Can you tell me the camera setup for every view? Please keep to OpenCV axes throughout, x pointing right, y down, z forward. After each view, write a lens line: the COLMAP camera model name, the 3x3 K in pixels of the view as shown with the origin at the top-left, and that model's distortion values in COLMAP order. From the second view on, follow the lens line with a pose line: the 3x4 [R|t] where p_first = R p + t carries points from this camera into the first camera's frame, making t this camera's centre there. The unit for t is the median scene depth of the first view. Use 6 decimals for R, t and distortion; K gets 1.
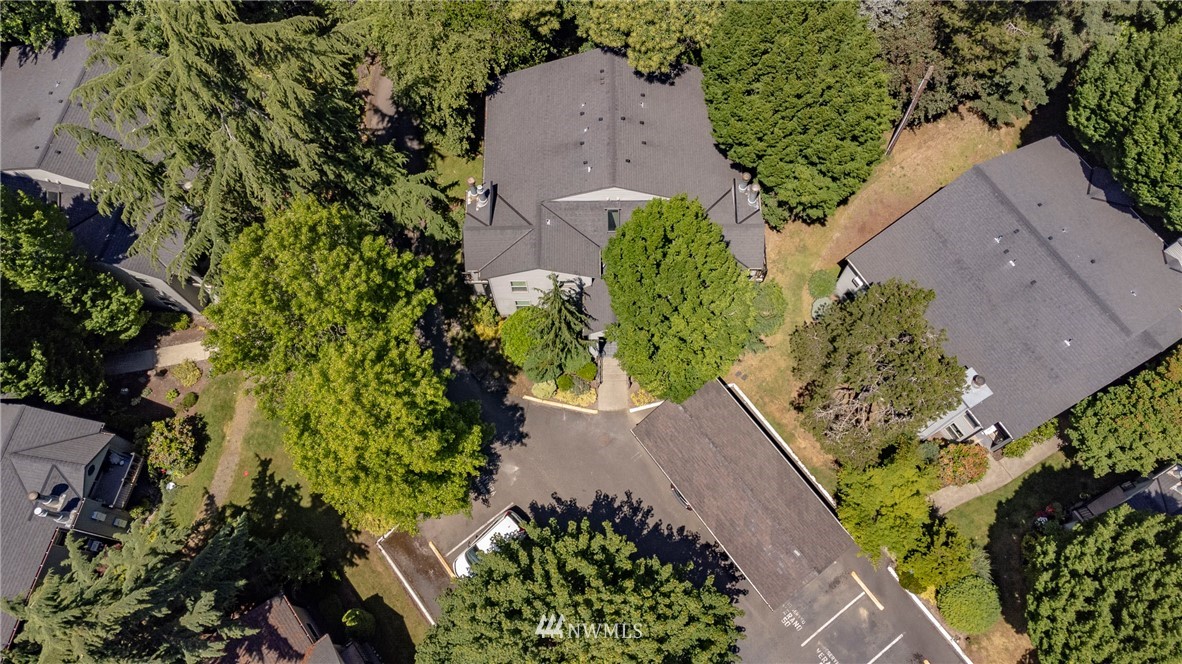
lens RADIAL K [[893.7, 0, 593.4], [0, 893.7, 331.7], [0, 0, 1]] dist [0.004402, 0.001073]
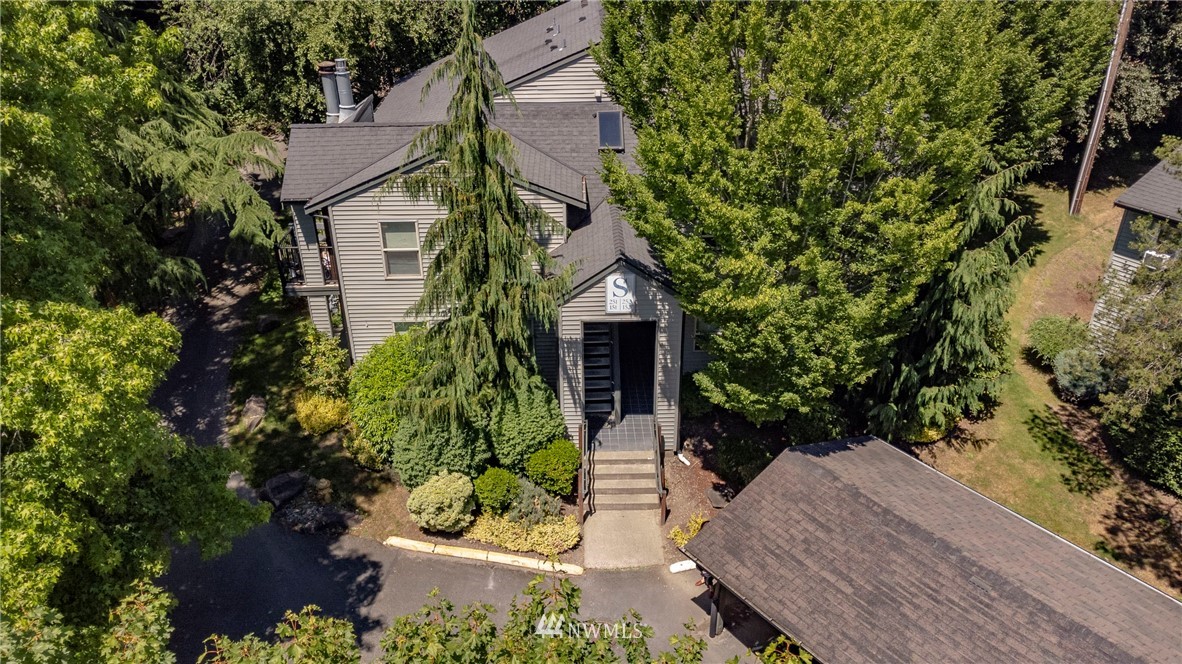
lens RADIAL K [[893.7, 0, 592.2], [0, 893.7, 332.4], [0, 0, 1]] dist [0.004402, 0.001073]
pose [[0.999792, -0.000564, 0.020401, 0.000995], [0.014398, 0.727935, -0.685495, 0.268470], [-0.014464, 0.685646, 0.727792, 0.666714]]
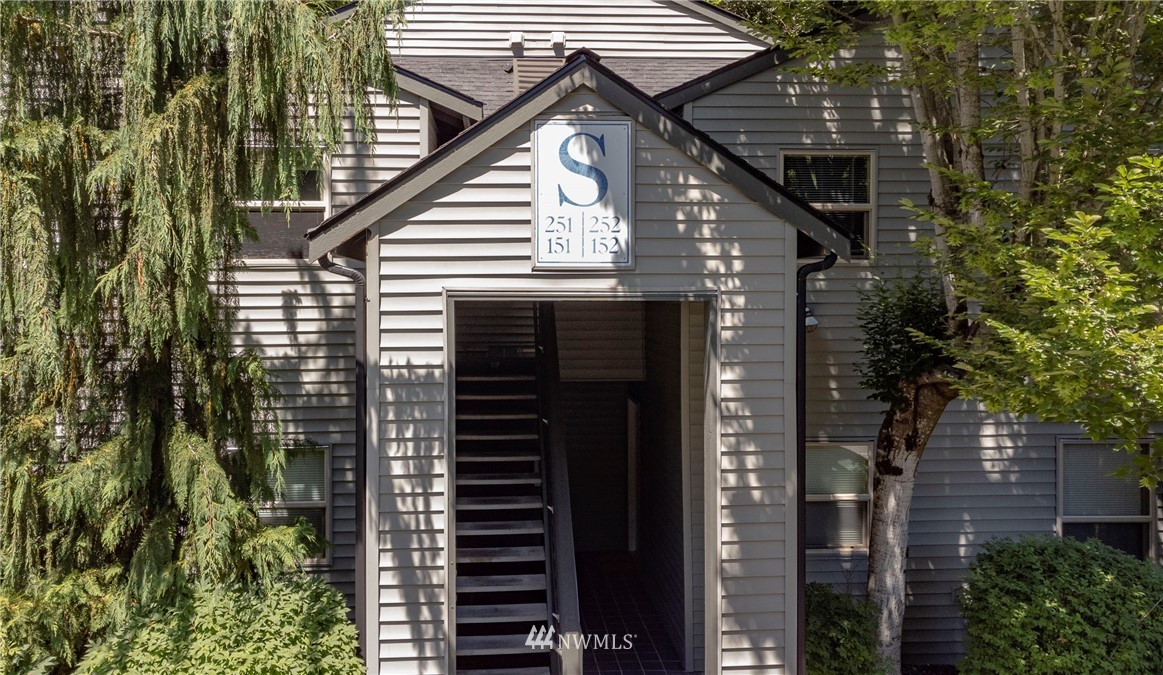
lens RADIAL K [[972.4, 0, 574.4], [0, 972.4, 337.3], [0, 0, 1]] dist [-0.005722, 0.000012]
pose [[0.997865, 0.014174, 0.063758, 0.012038], [0.057297, 0.278629, -0.958688, 0.119759], [-0.031353, 0.960294, 0.277222, 0.912020]]
